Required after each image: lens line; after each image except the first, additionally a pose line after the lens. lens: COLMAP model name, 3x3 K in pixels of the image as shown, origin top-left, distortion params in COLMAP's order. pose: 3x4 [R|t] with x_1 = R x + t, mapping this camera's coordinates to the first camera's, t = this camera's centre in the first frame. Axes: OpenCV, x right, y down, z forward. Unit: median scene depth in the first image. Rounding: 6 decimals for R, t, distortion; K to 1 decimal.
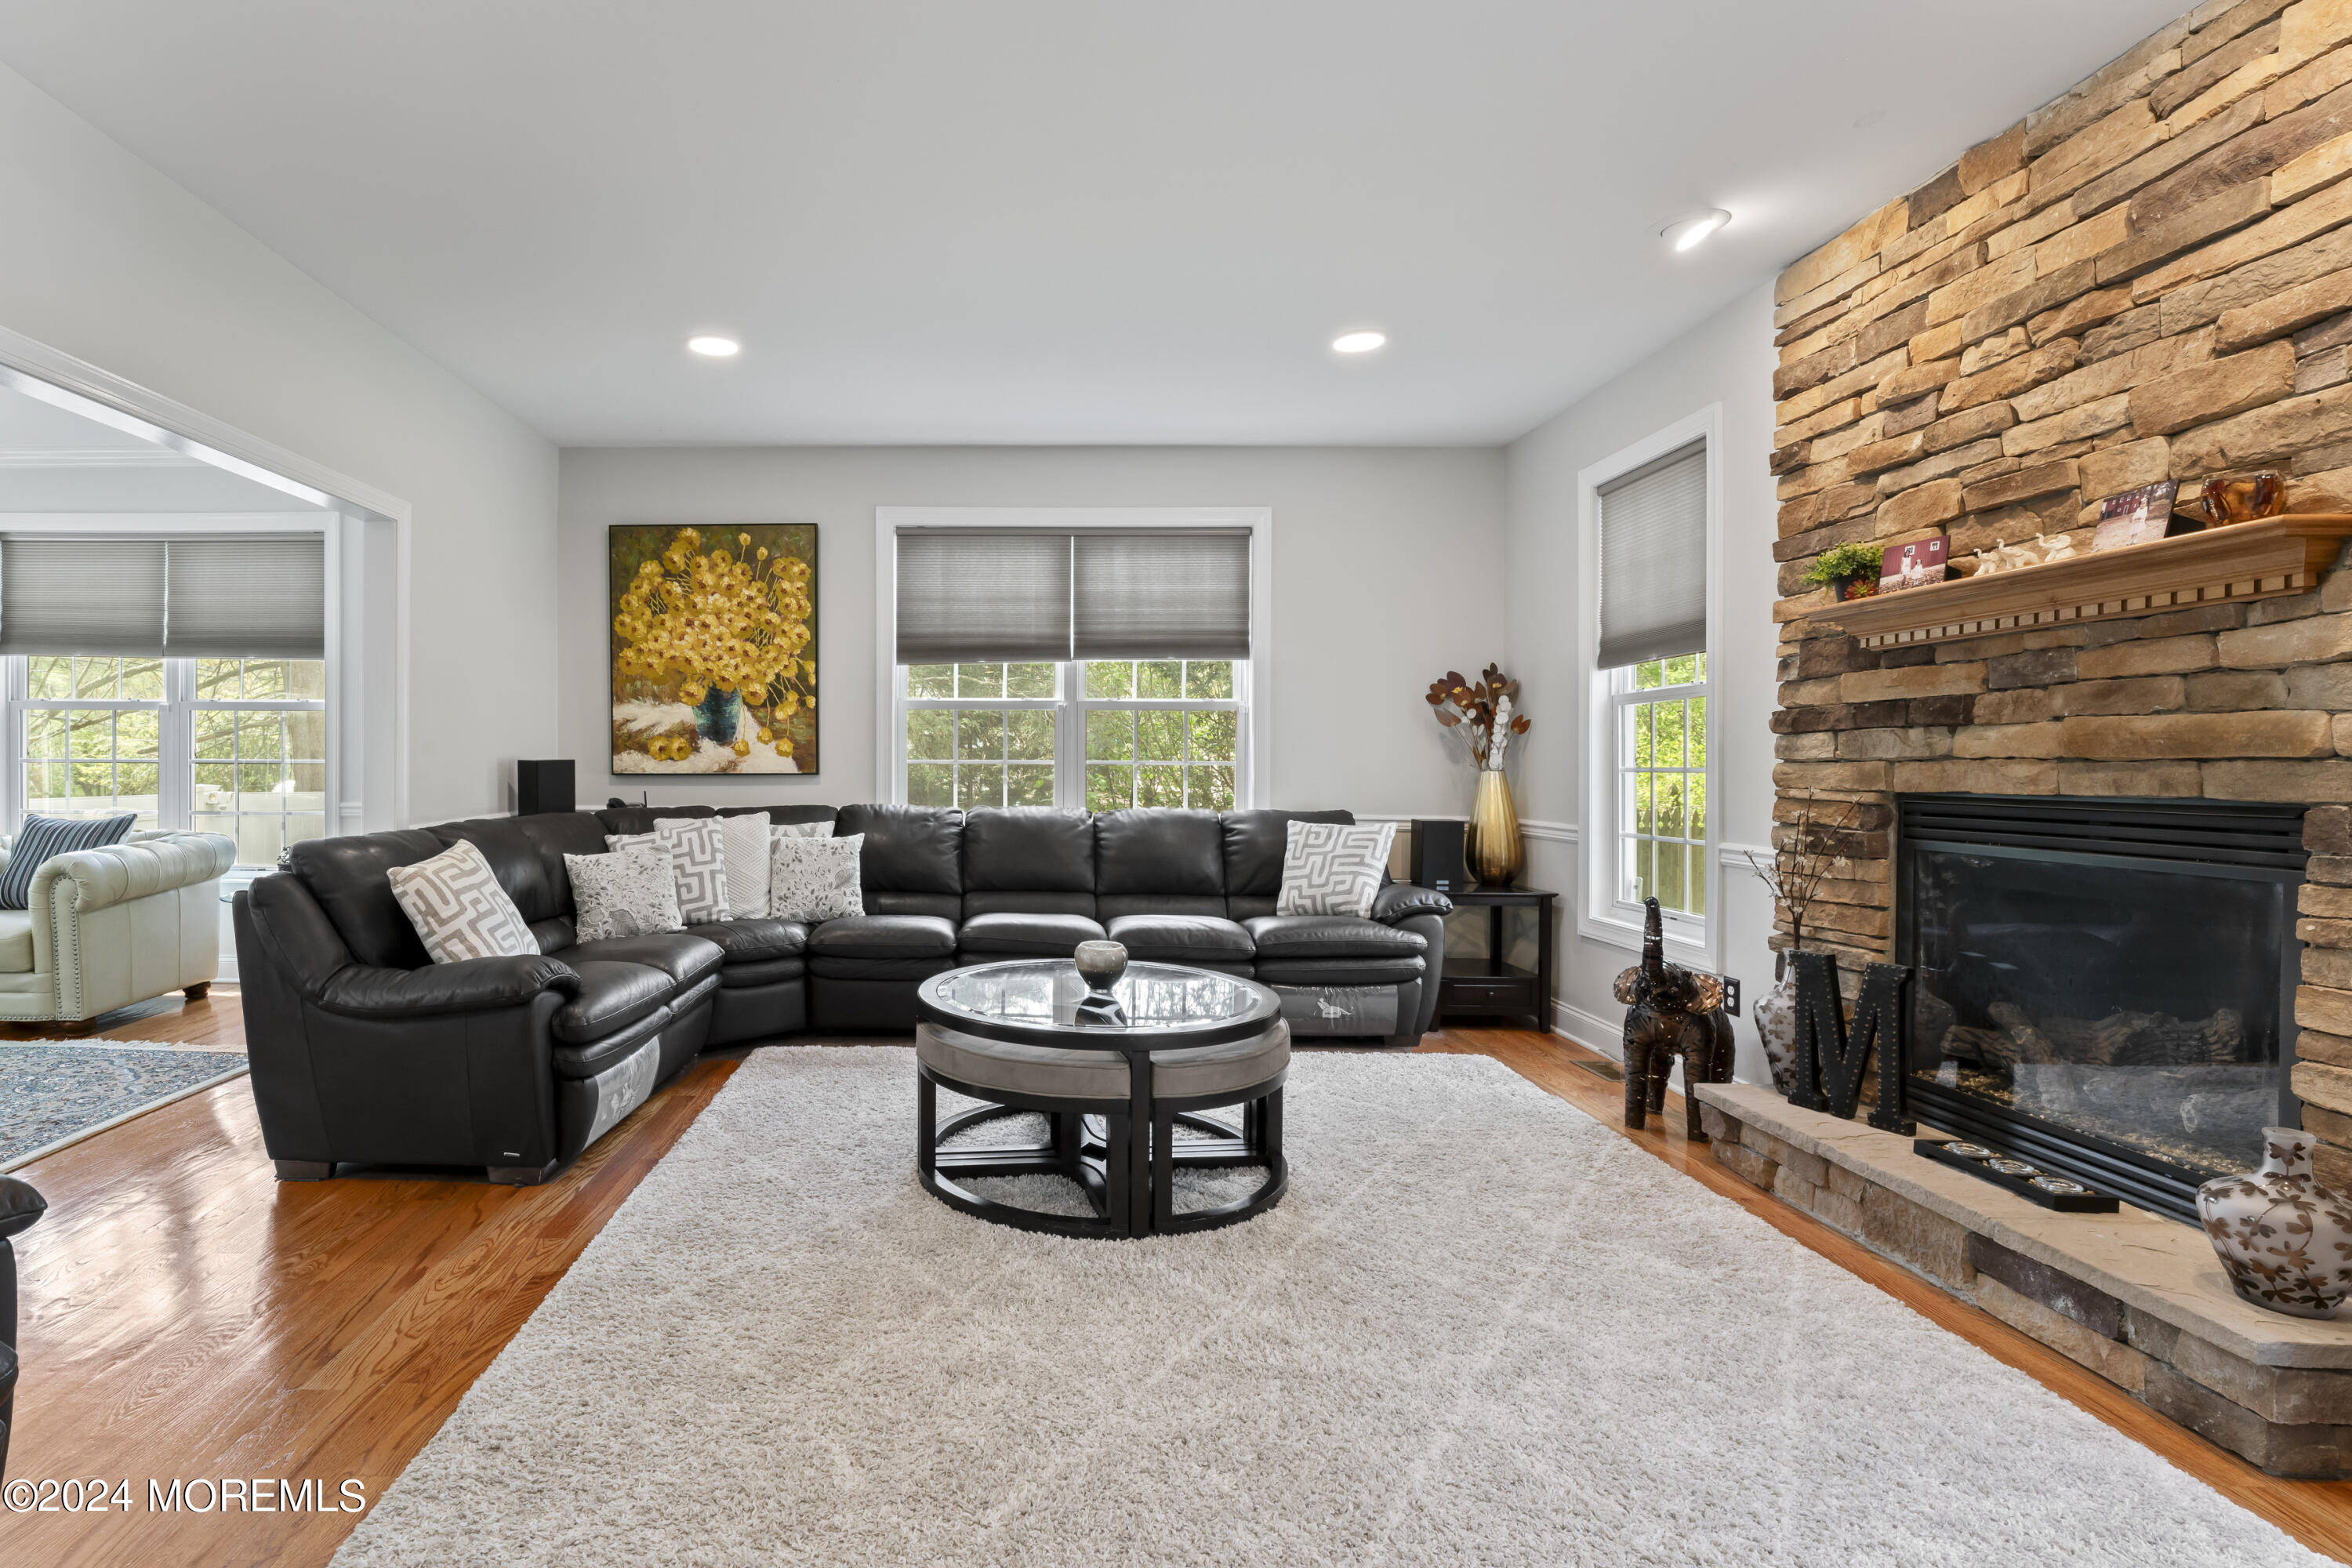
lens RADIAL K [[1133.4, 0, 969.1], [0, 1133.4, 773.9], [0, 0, 1]] dist [-0.001552, -0.000263]
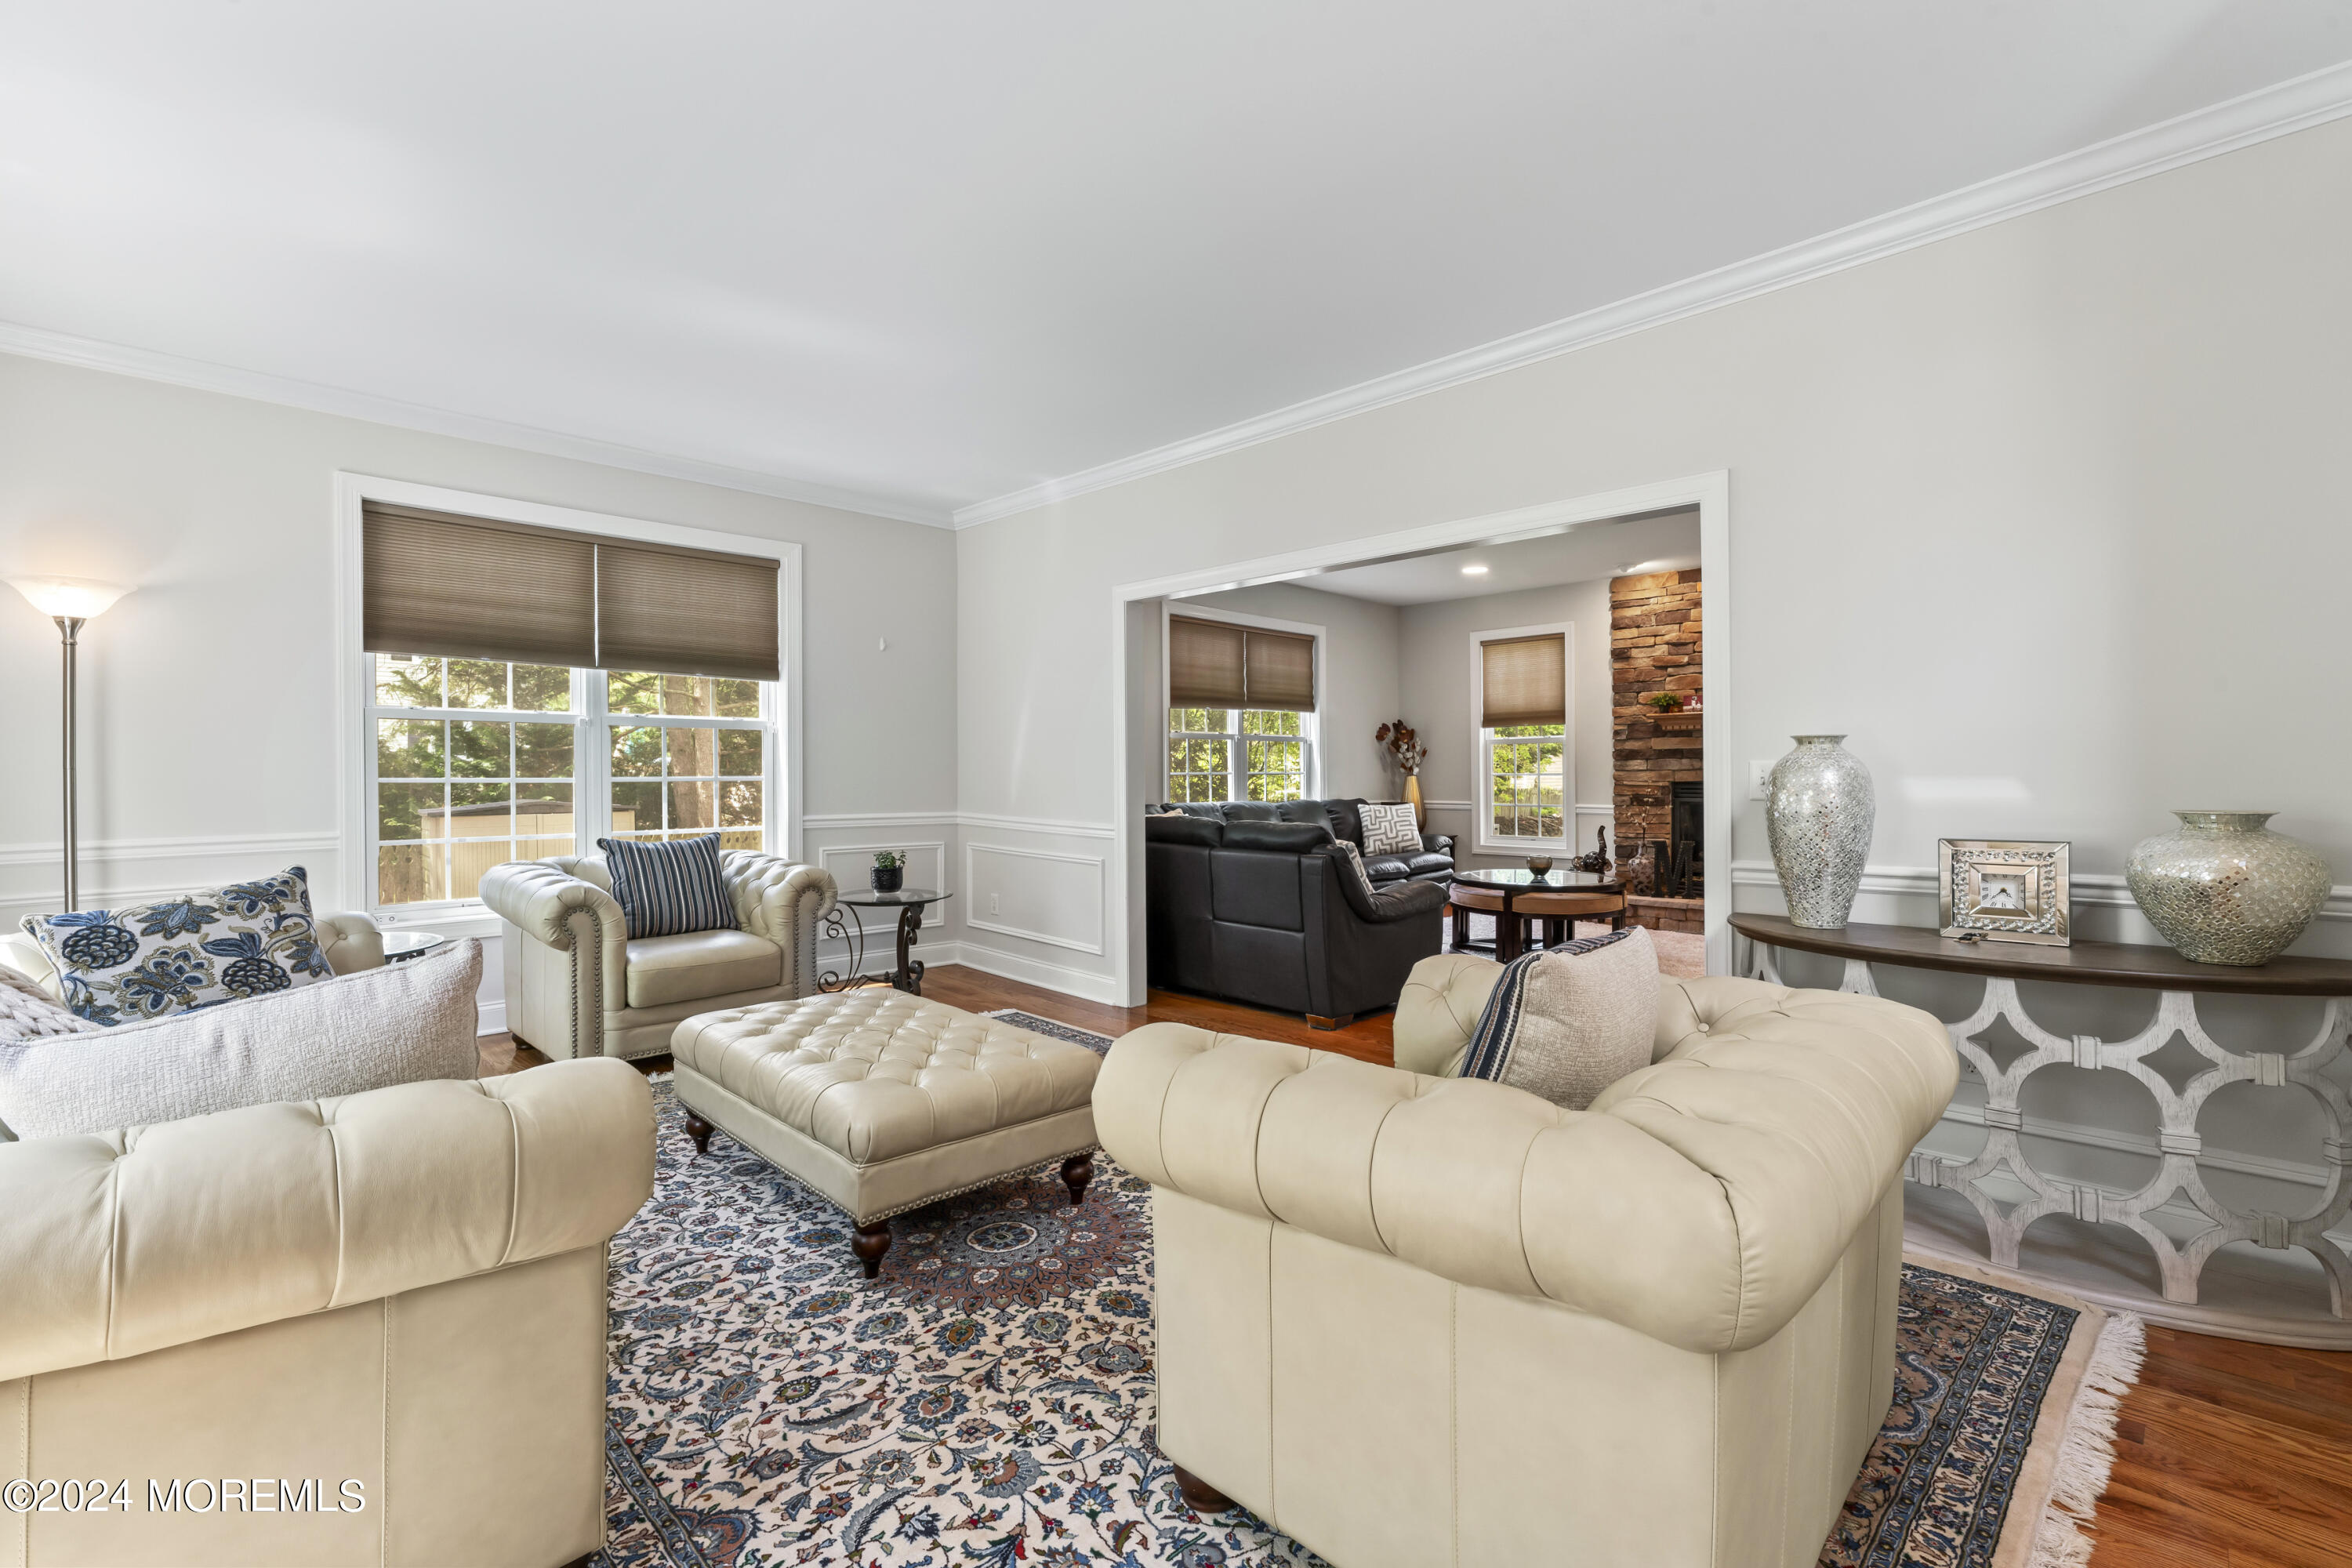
lens RADIAL K [[1043.3, 0, 1165.1], [0, 1043.3, 774.9], [0, 0, 1]] dist [0.000726, -0.000067]
pose [[0.693633, -0.007078, 0.720294, -2.020589], [0.012702, 0.999916, -0.002406, -0.010393], [-0.720217, 0.010818, 0.693664, 0.119004]]
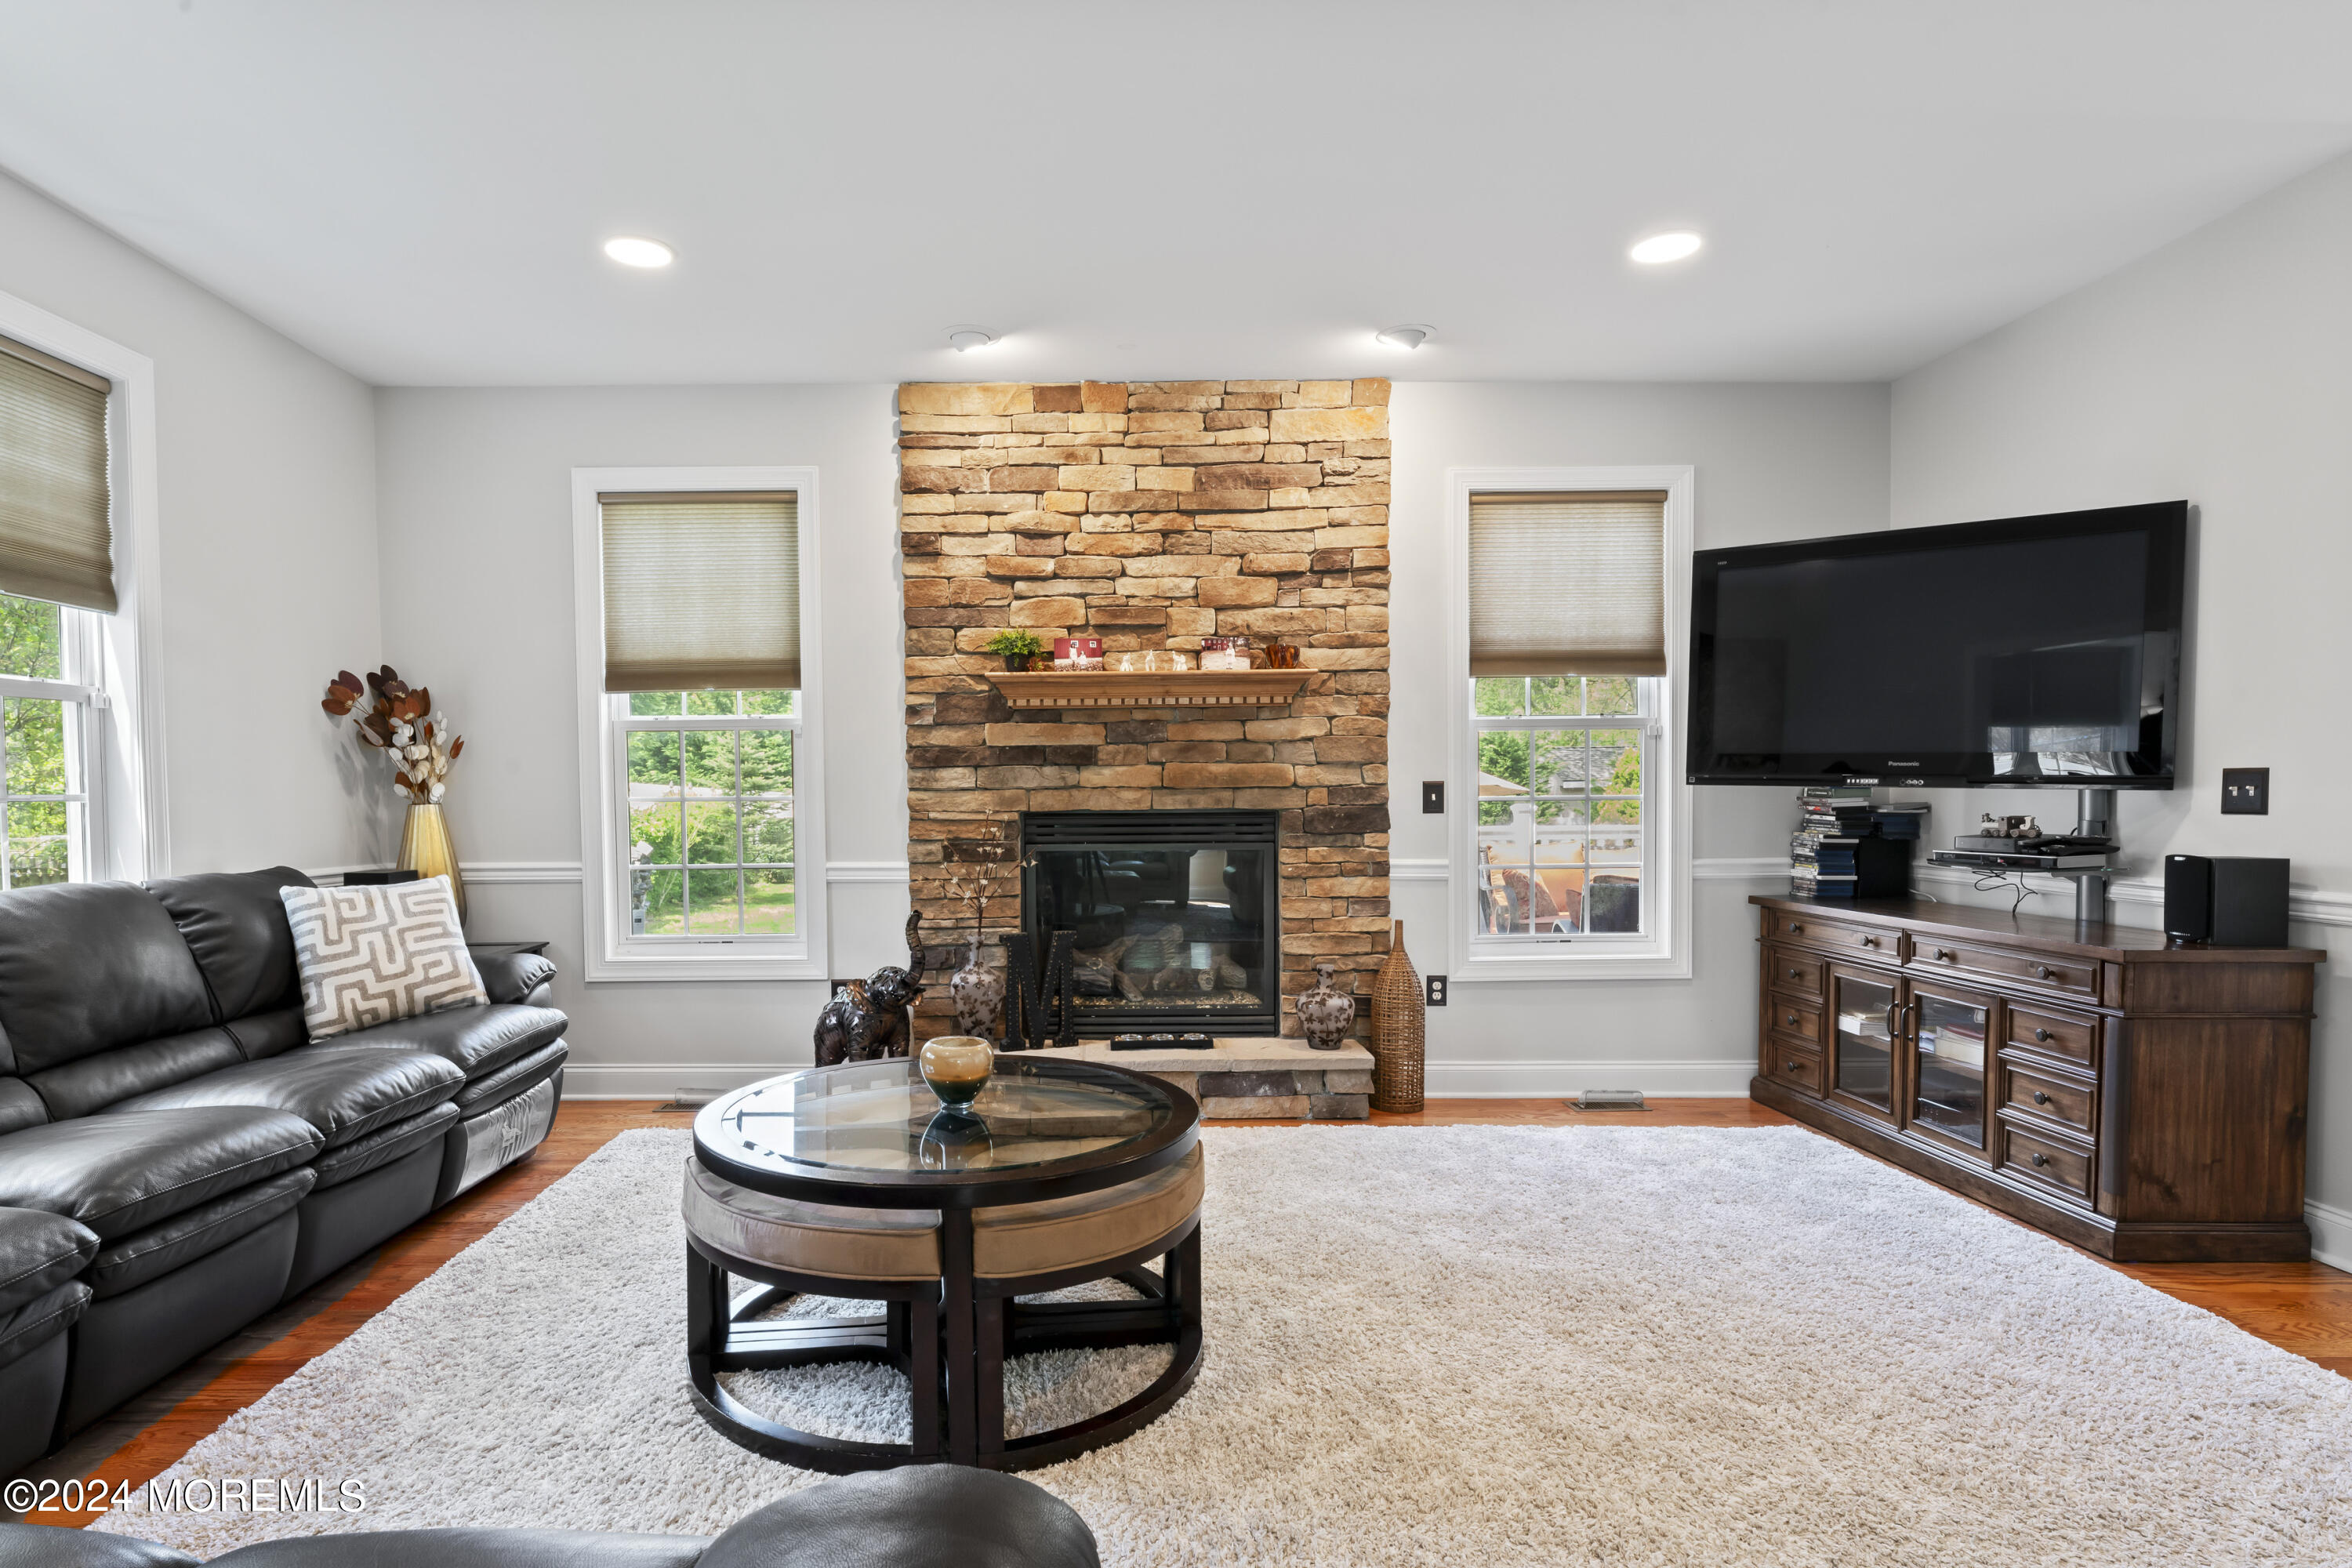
lens RADIAL K [[1217.2, 0, 1085.2], [0, 1217.2, 839.4], [0, 0, 1]] dist [-0.000397, -0.000295]
pose [[-0.026216, -0.042972, 0.998732, -0.725528], [0.015385, 0.998940, 0.043385, -0.014472], [-0.999538, 0.016503, -0.025527, 1.015419]]
